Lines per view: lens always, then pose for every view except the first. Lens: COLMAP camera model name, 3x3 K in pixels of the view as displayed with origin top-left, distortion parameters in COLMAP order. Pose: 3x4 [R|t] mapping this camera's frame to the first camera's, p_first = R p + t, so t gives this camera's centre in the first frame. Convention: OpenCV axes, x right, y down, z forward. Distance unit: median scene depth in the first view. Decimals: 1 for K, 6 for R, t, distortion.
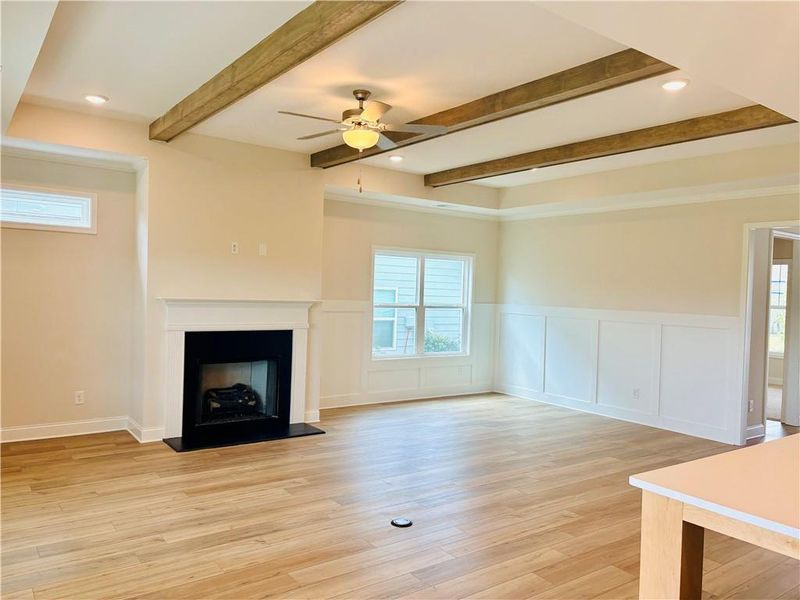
lens RADIAL K [[607.0, 0, 392.6], [0, 607.0, 294.9], [0, 0, 1]] dist [0.031762, -0.009705]
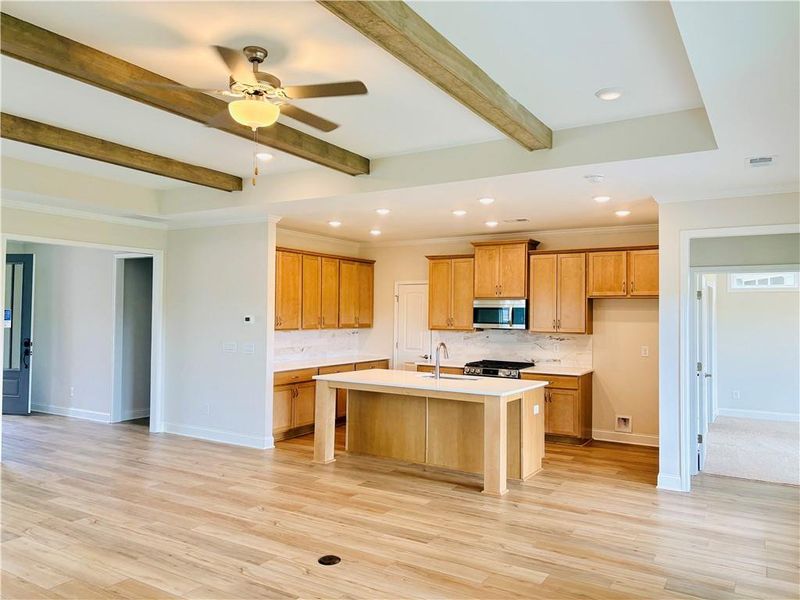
lens RADIAL K [[607.0, 0, 396.4], [0, 607.0, 301.4], [0, 0, 1]] dist [0.031762, -0.009705]
pose [[-0.380164, -0.020618, 0.924689, -0.604046], [-0.010851, 0.999782, 0.017831, -0.035486], [-0.924856, -0.003255, -0.380305, 0.846008]]
